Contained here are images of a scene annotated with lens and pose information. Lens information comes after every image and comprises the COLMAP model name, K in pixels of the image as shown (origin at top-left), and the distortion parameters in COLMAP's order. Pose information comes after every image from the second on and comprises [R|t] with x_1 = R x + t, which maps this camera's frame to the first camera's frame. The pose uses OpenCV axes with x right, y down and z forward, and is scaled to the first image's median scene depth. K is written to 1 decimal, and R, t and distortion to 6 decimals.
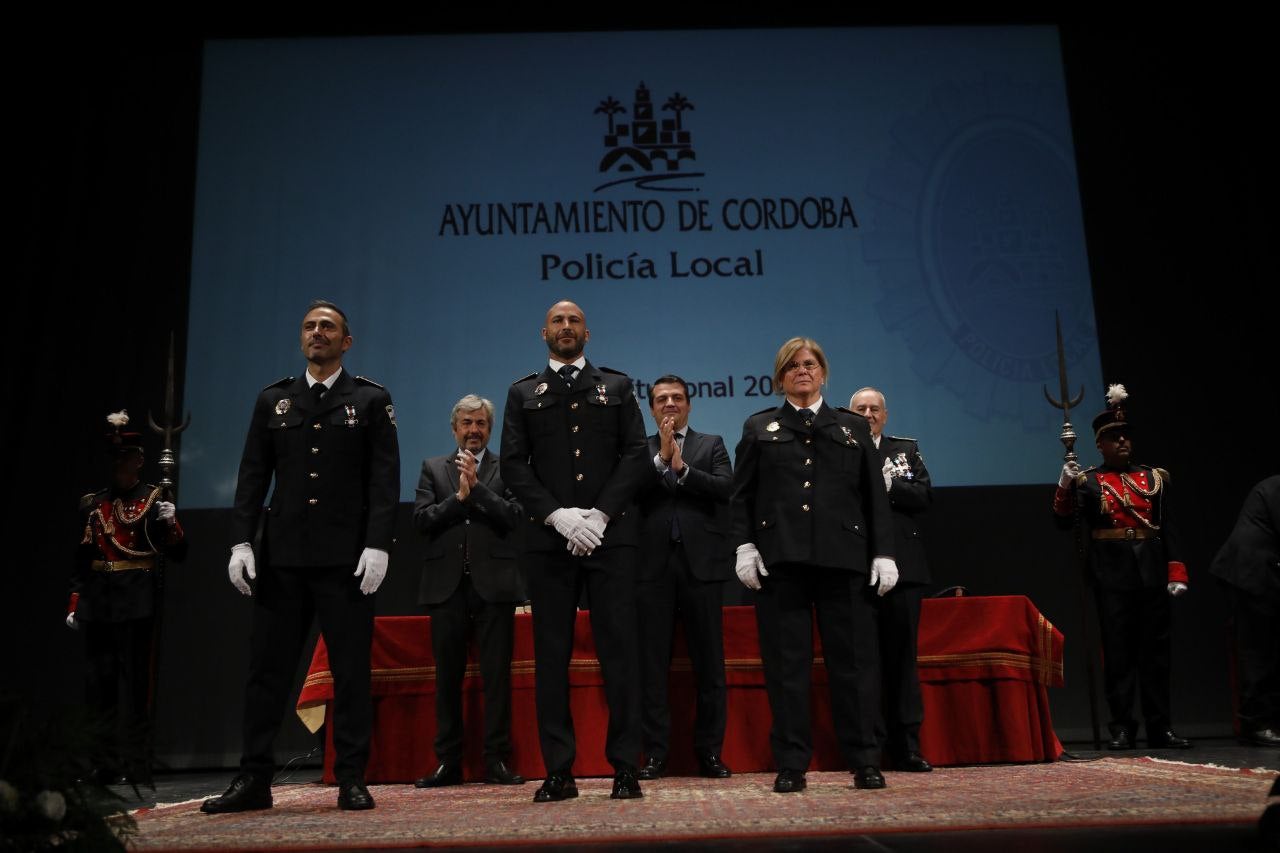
lens RADIAL K [[1248.8, 0, 641.5], [0, 1248.8, 428.1], [0, 0, 1]] dist [0.017334, -0.000754]
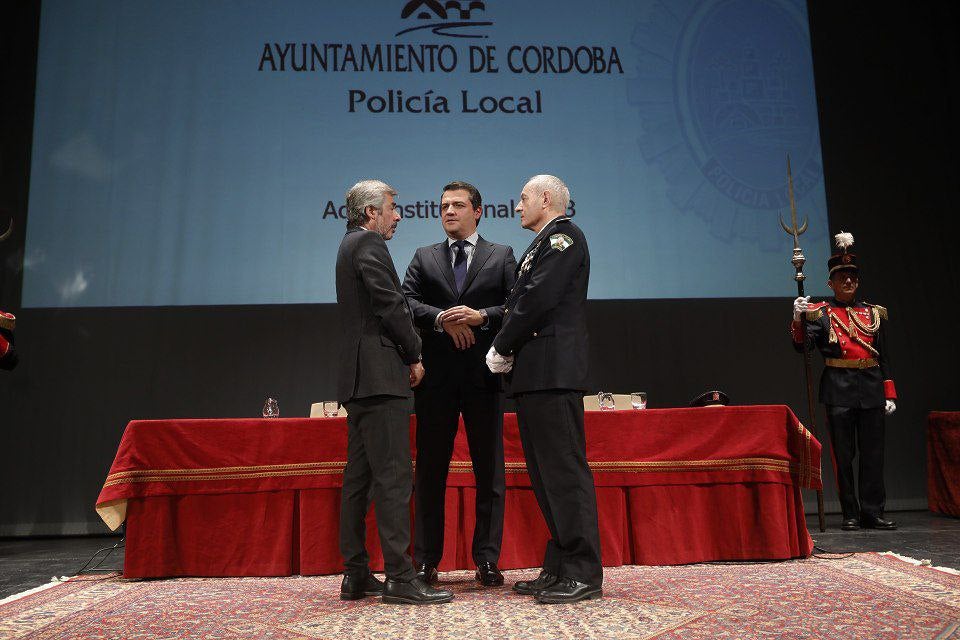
lens RADIAL K [[912.2, 0, 480.3], [0, 912.2, 296.7], [0, 0, 1]] dist [0.002653, -0.004738]
pose [[0.998682, 0.015074, 0.049063, 0.001784], [-0.017877, 0.998202, 0.057219, 0.000166], [-0.048112, -0.058021, 0.997155, 0.150968]]
